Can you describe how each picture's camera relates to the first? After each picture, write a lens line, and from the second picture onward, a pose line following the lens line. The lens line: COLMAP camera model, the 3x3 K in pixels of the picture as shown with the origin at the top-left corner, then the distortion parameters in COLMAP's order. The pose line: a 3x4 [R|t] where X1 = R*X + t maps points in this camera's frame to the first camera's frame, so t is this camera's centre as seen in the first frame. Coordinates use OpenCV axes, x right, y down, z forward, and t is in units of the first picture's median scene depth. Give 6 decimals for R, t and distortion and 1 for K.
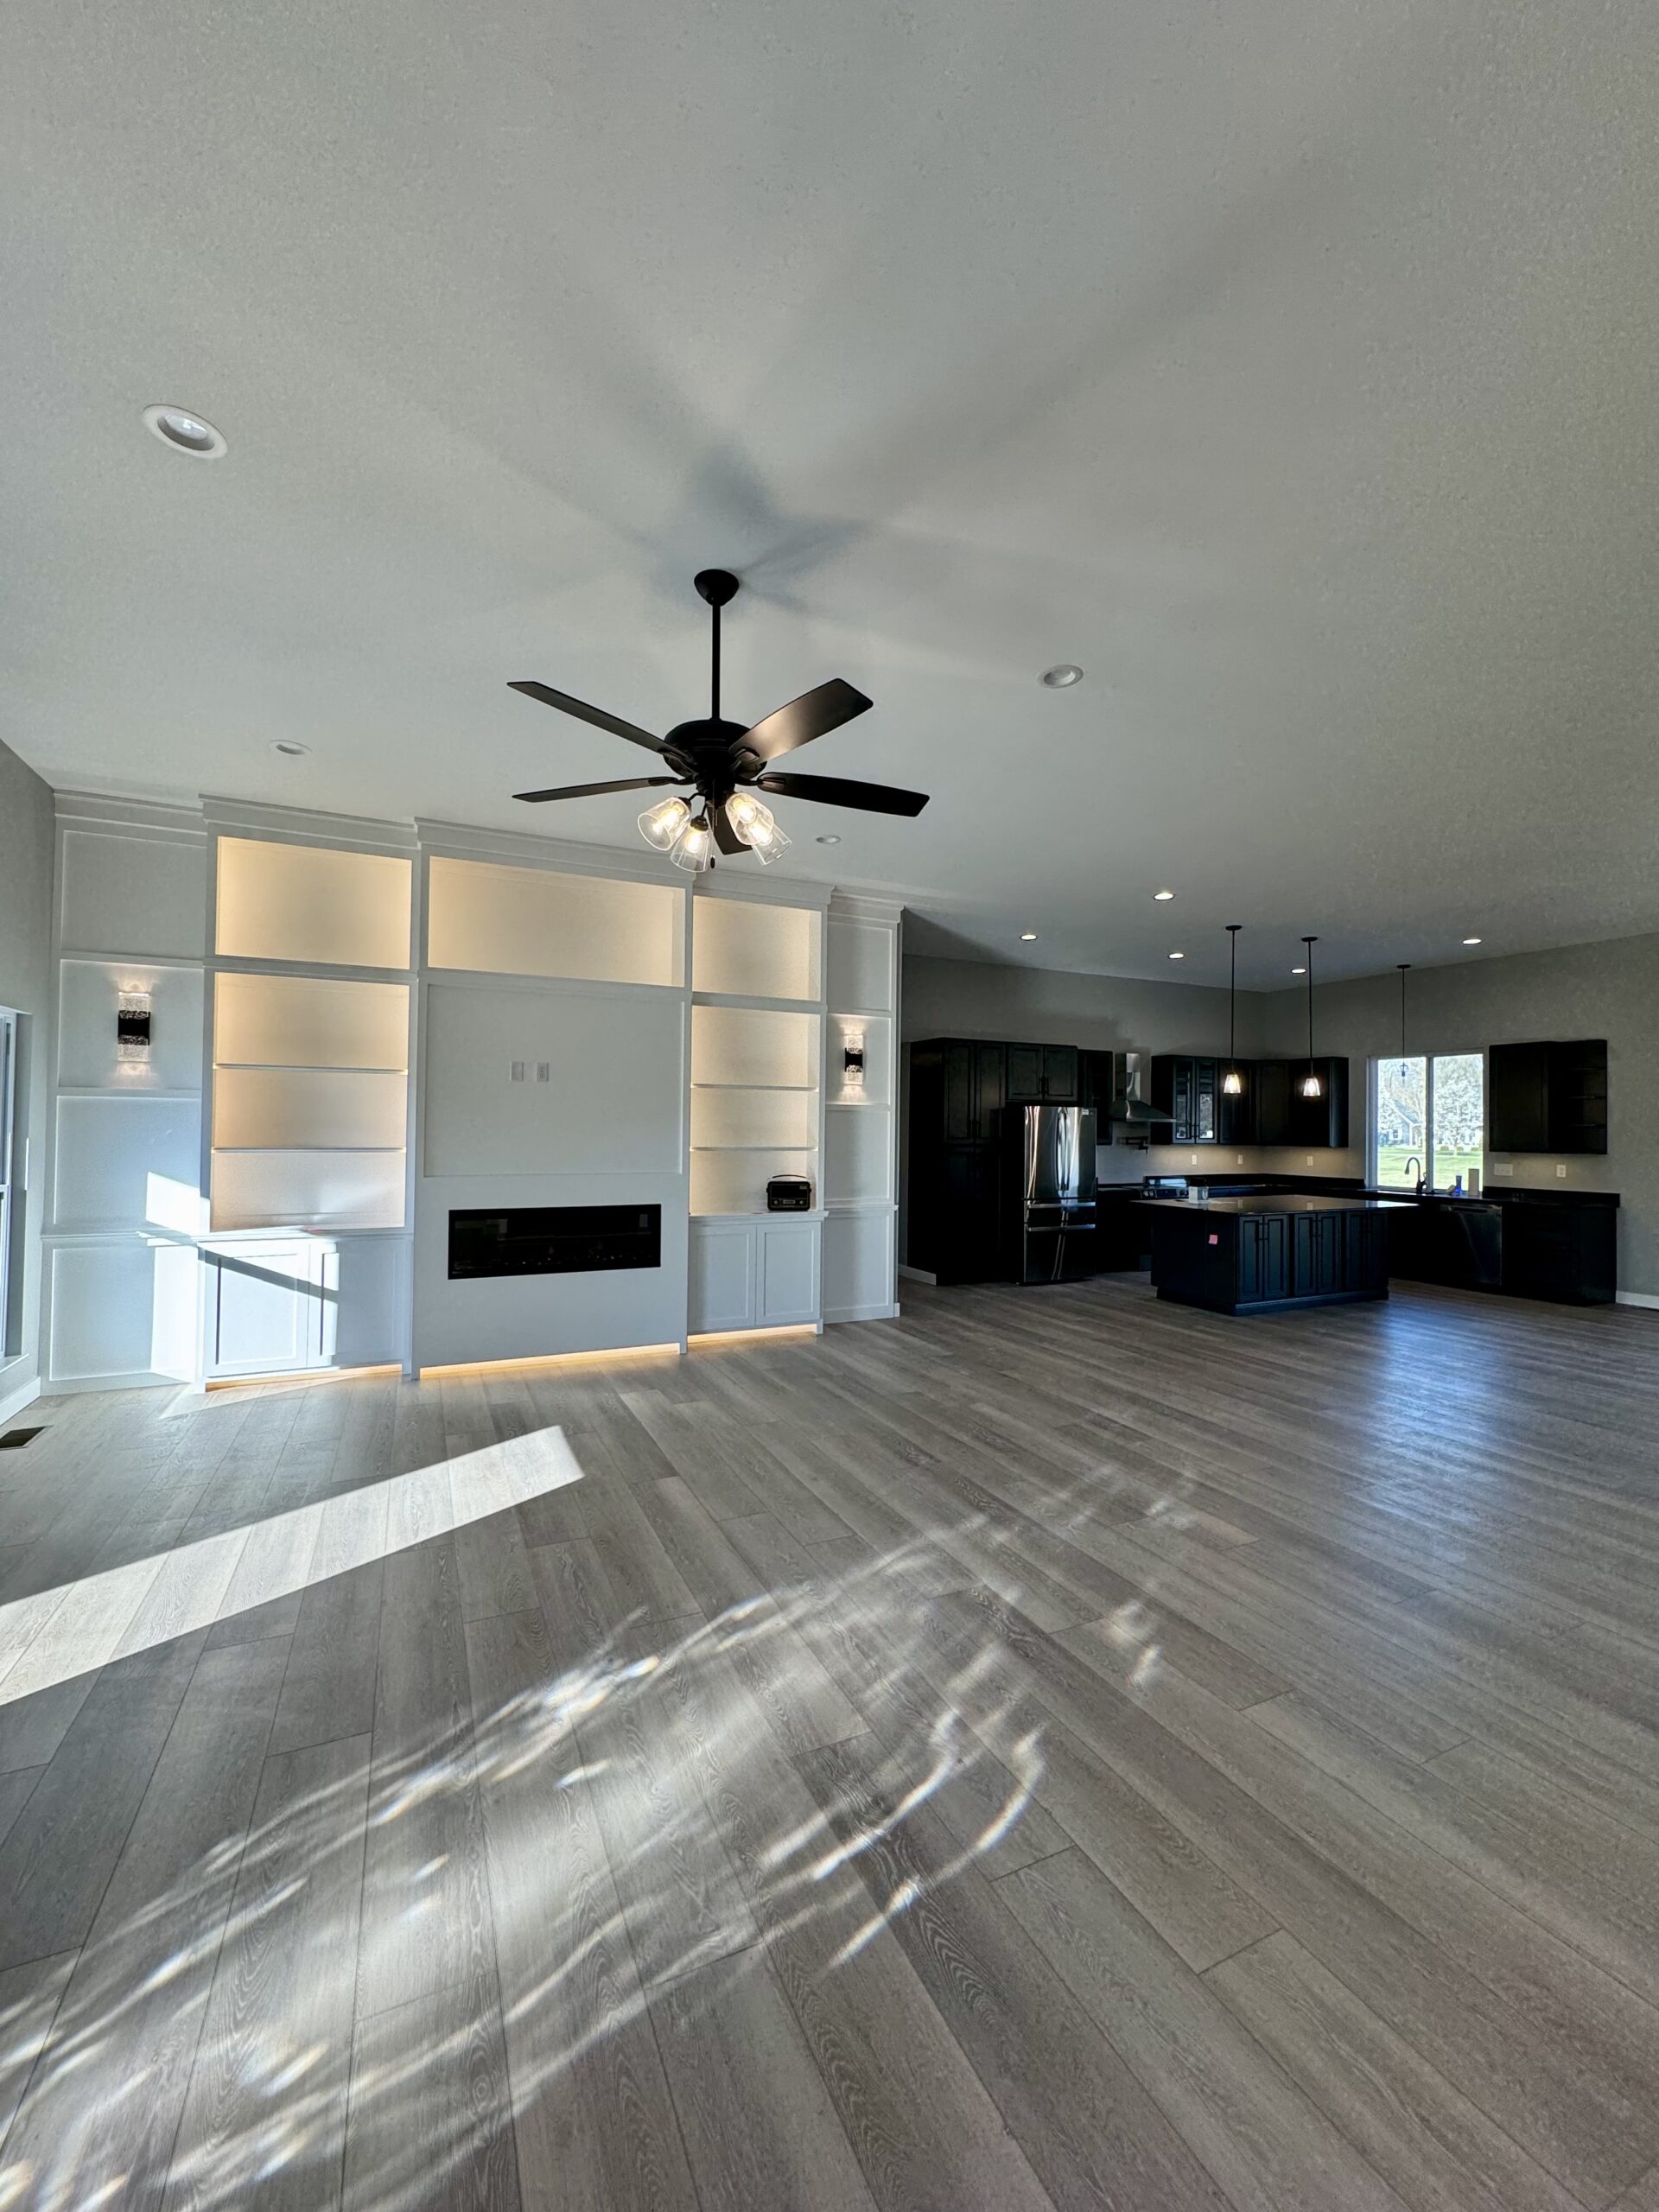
lens RADIAL K [[881.7, 0, 831.2], [0, 881.7, 1108.9], [0, 0, 1]] dist [-0.017135, 0.013448]
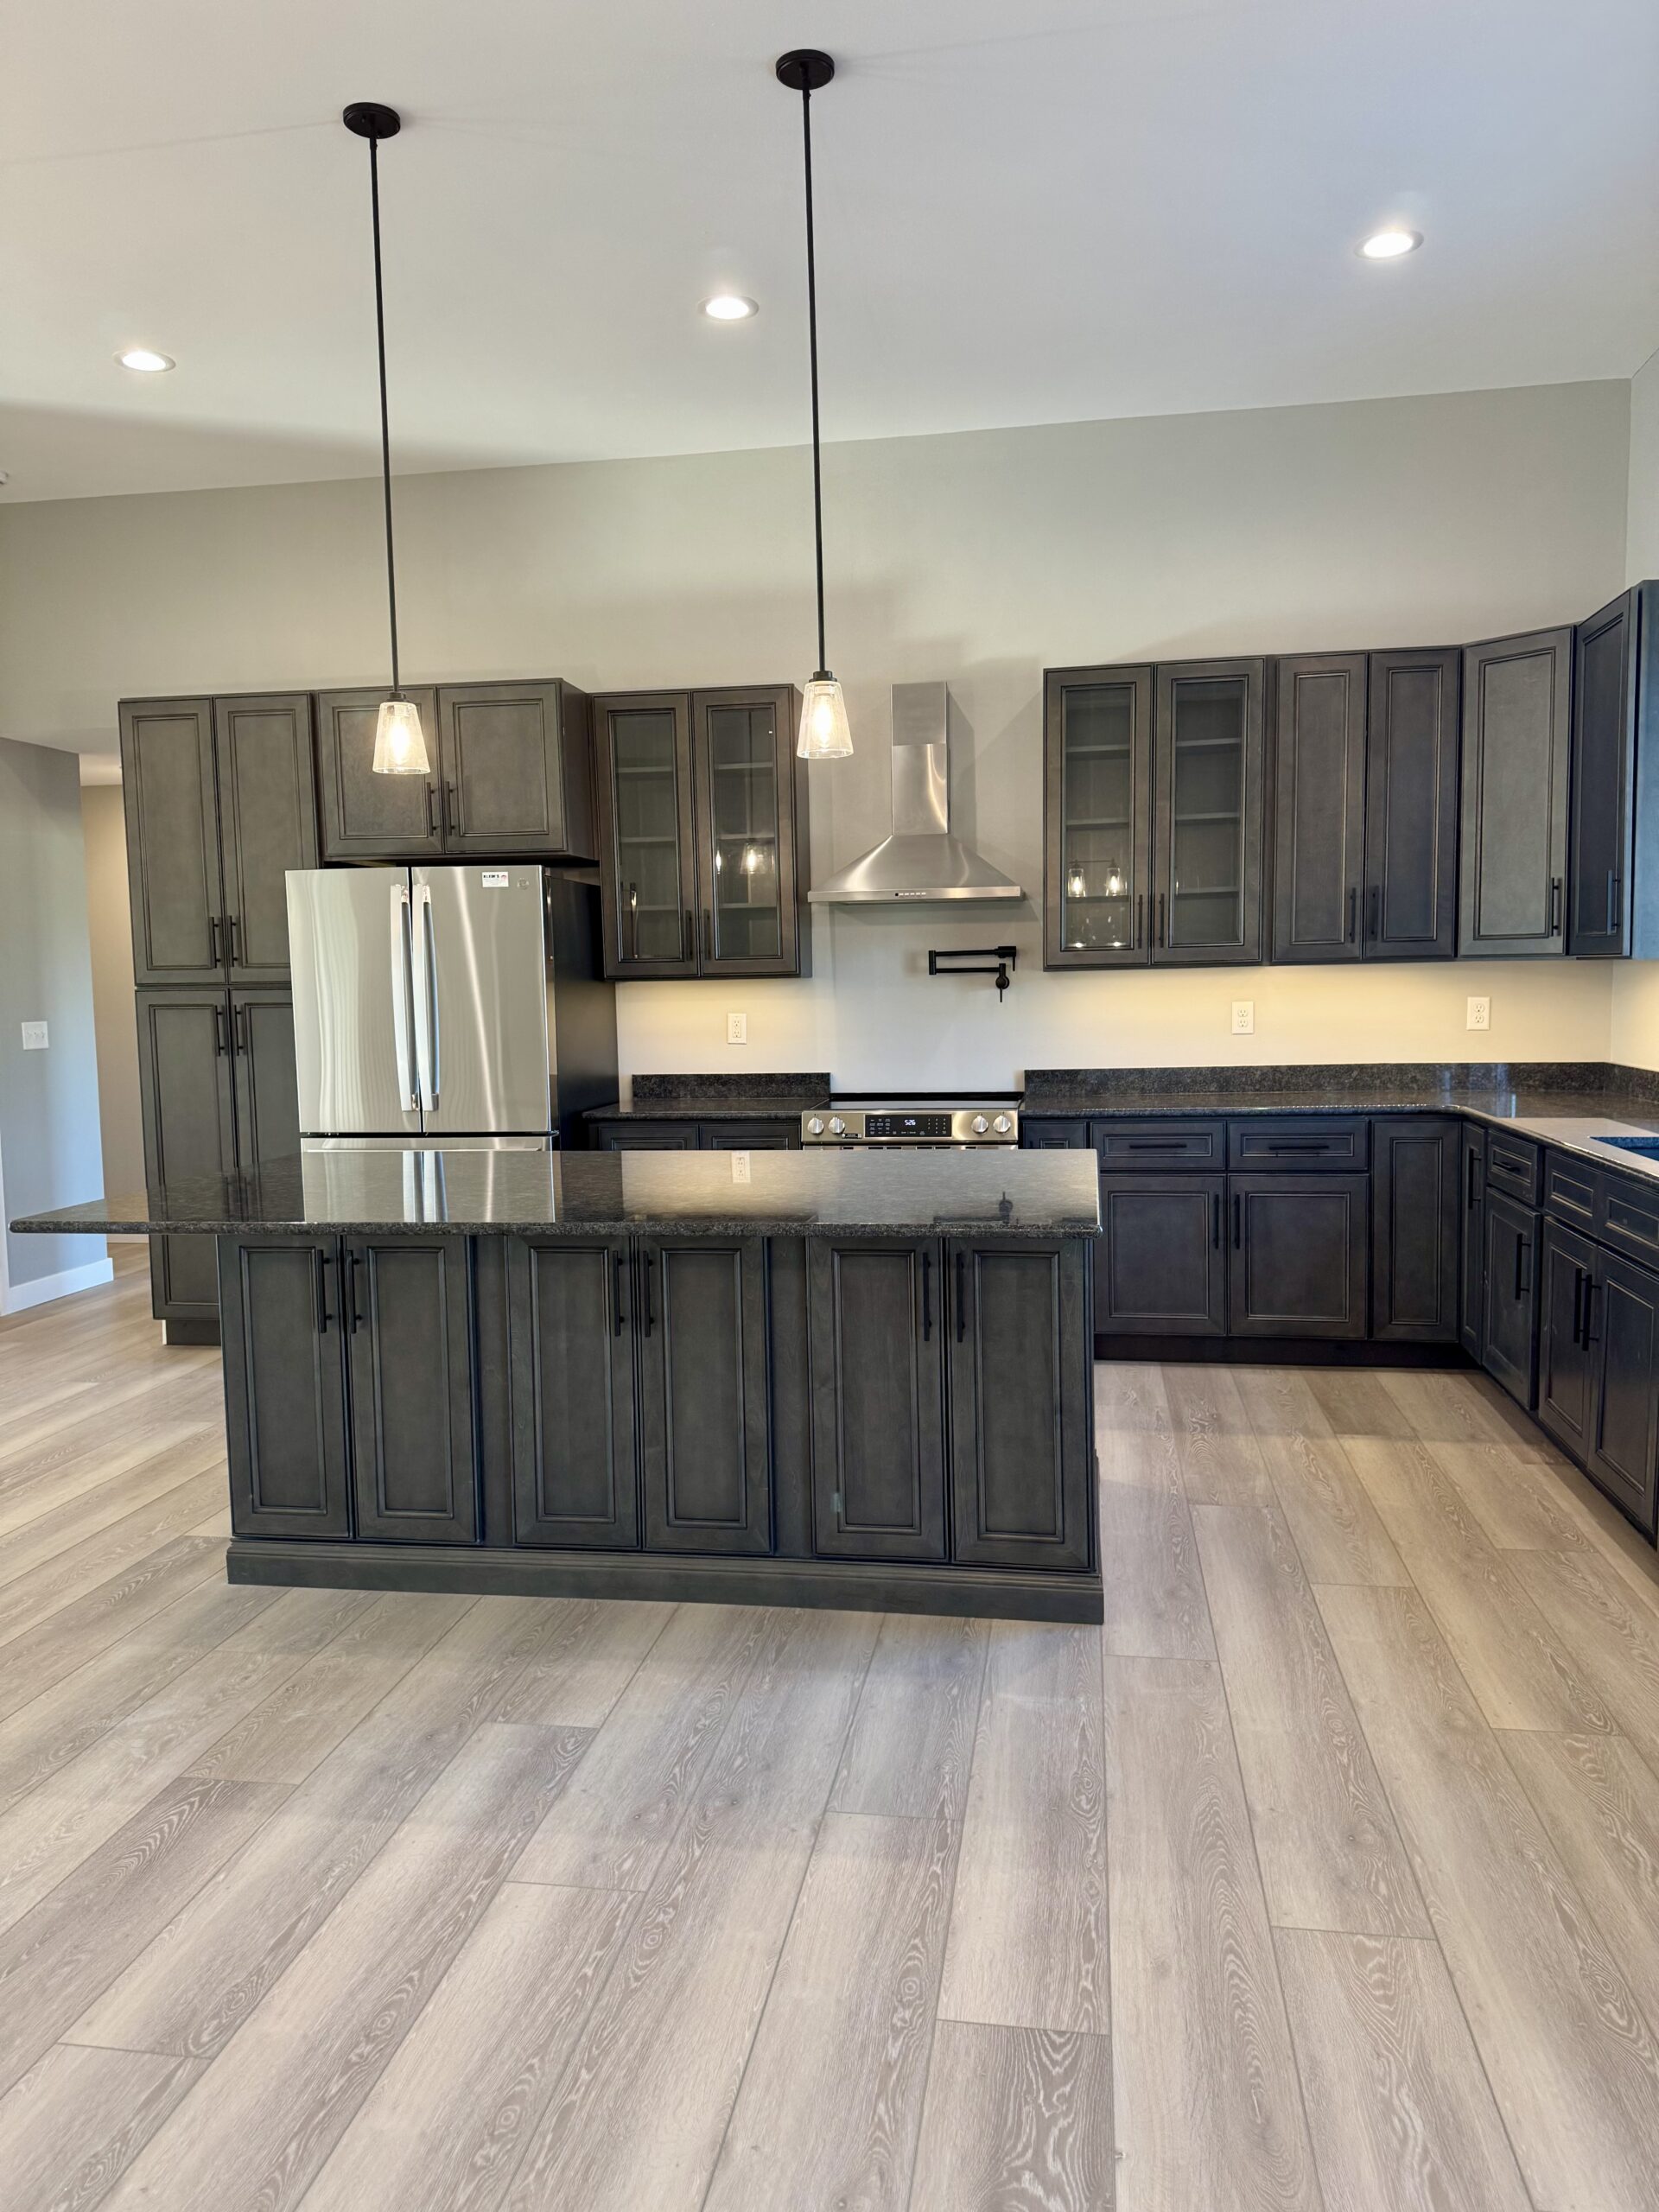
lens RADIAL K [[1543.4, 0, 826.4], [0, 1543.4, 1129.8], [0, 0, 1]] dist [0.100375, -0.164957]
pose [[0.821908, 0.032449, -0.568695, 1.240235], [0.040799, 0.992458, 0.115595, 0.059181], [0.568157, -0.118211, 0.814386, 0.990871]]
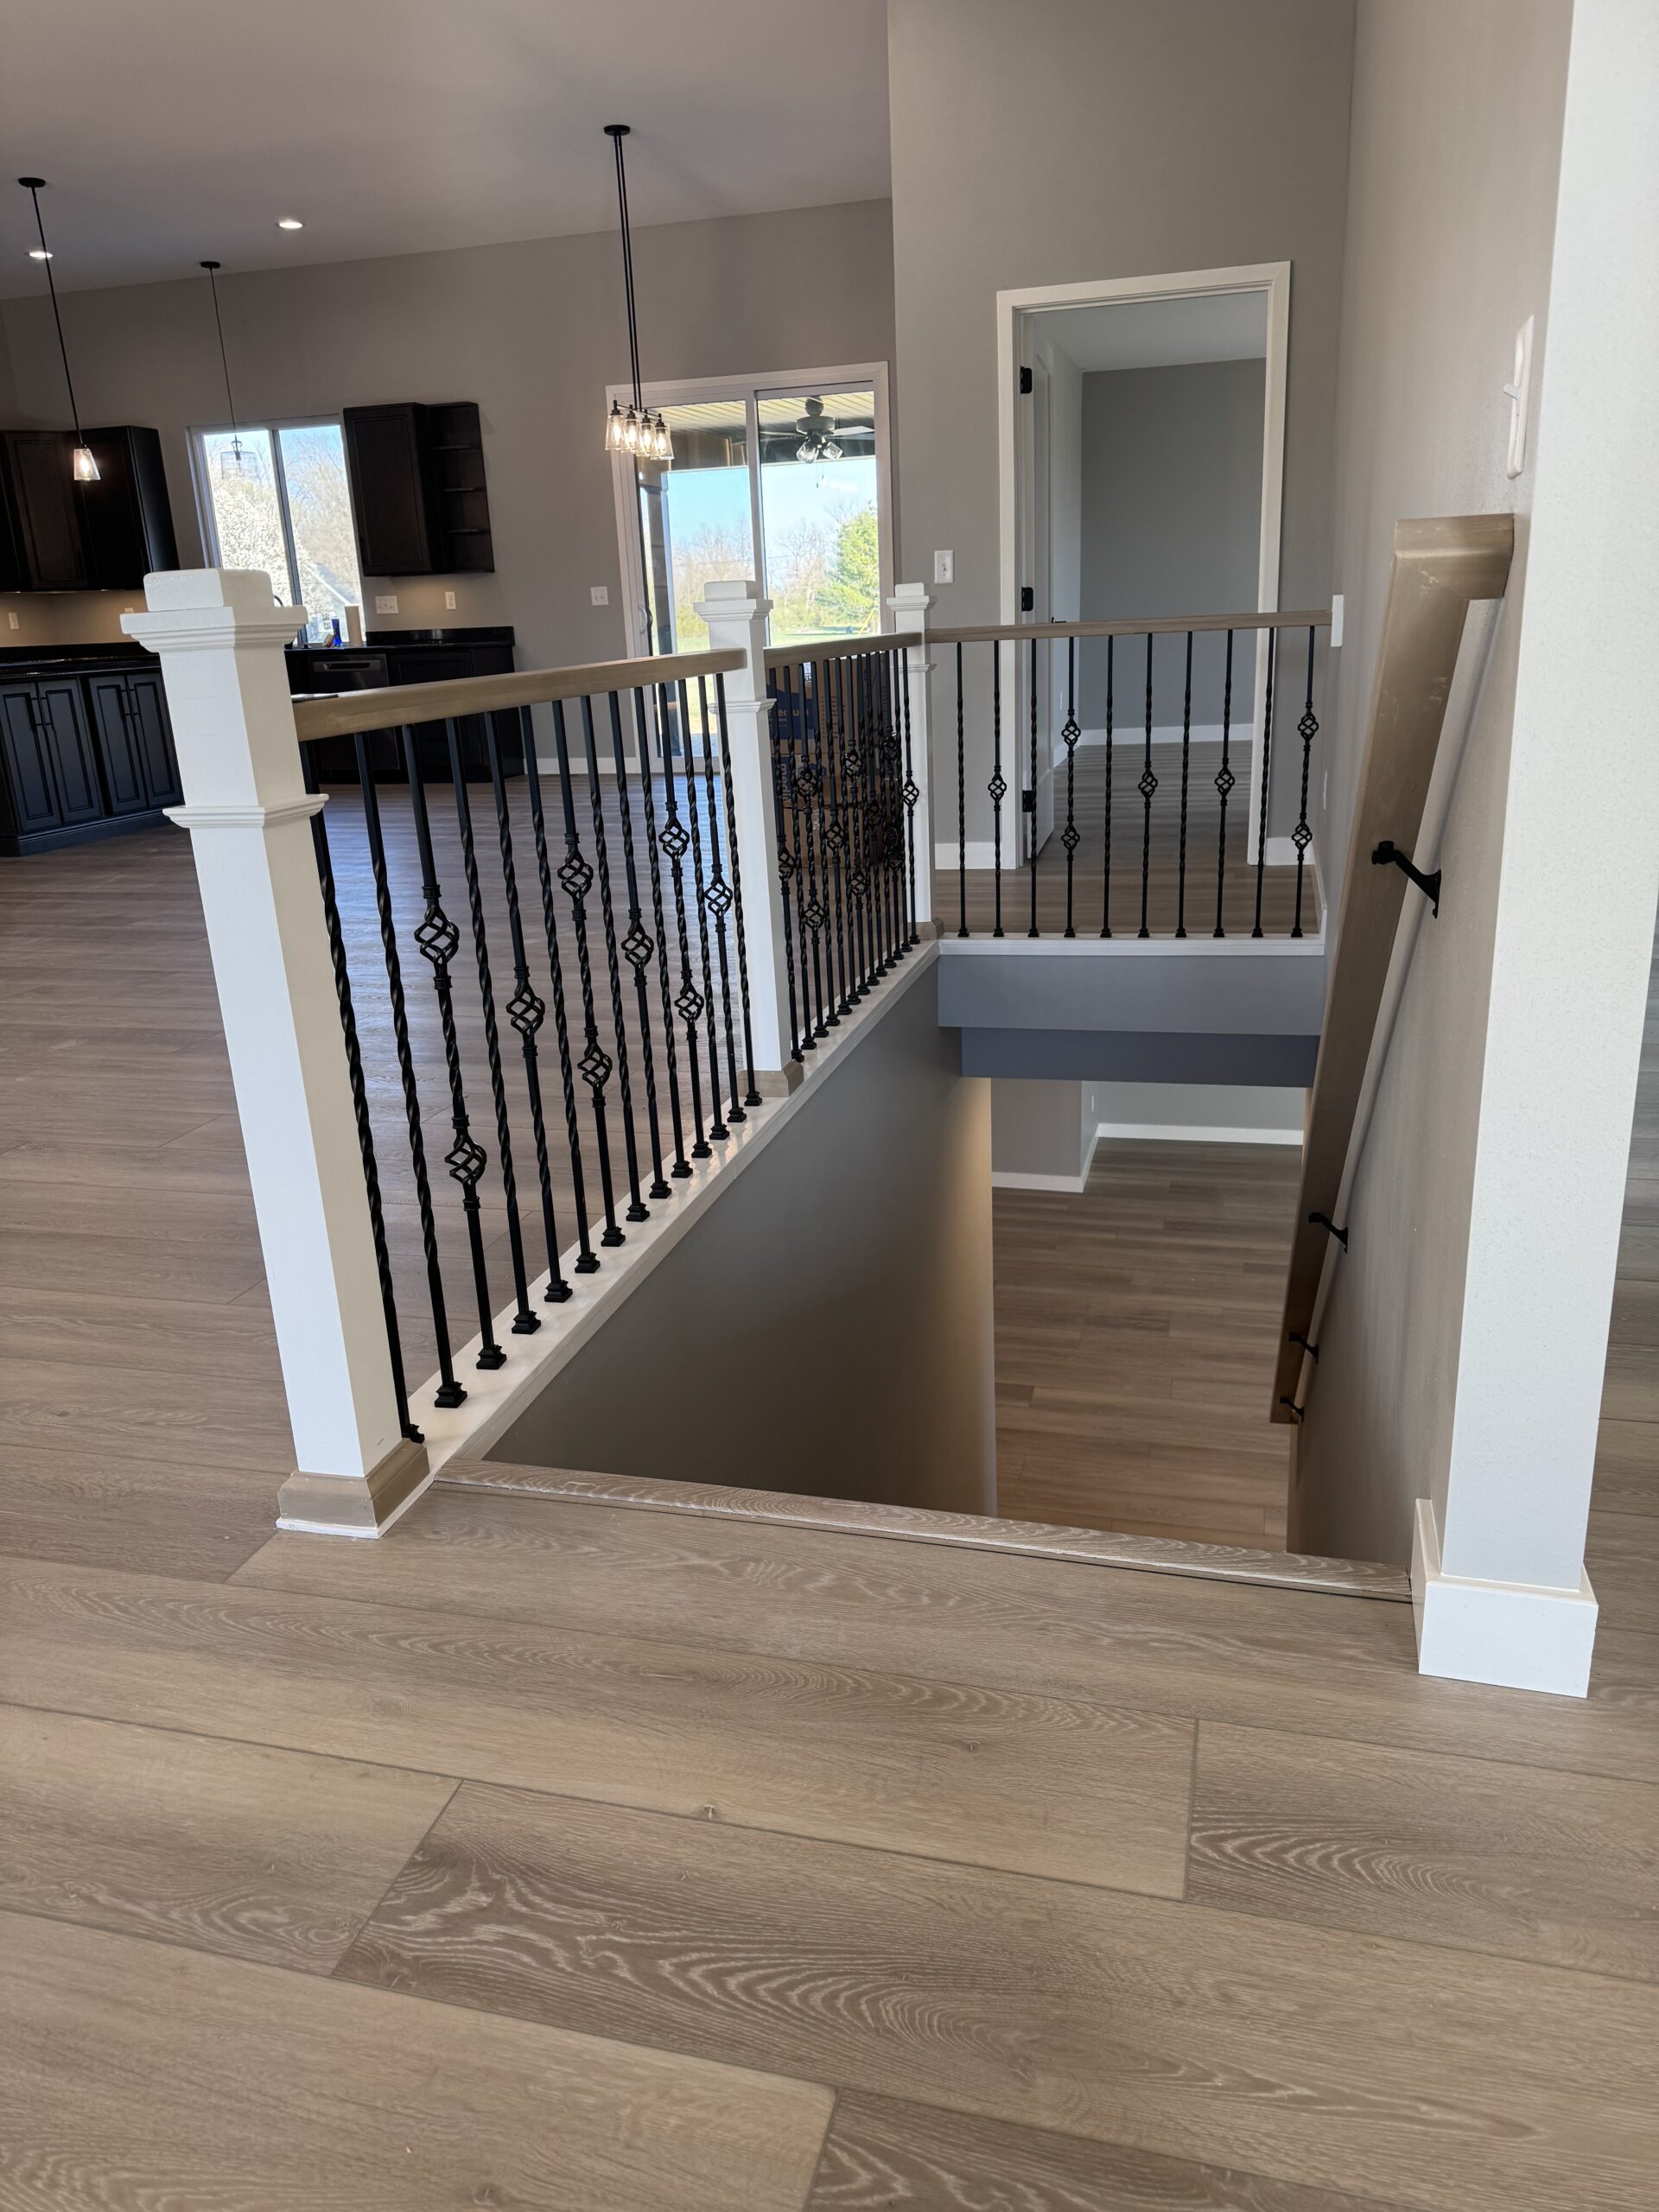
lens RADIAL K [[1568.6, 0, 830.1], [0, 1568.6, 1113.9], [0, 0, 1]] dist [-0.000647, -0.002084]
pose [[0.647419, -0.271530, 0.712124, -0.003255], [0.033105, 0.943518, 0.329662, 0.087518], [-0.761415, -0.189855, 0.619841, -0.197188]]
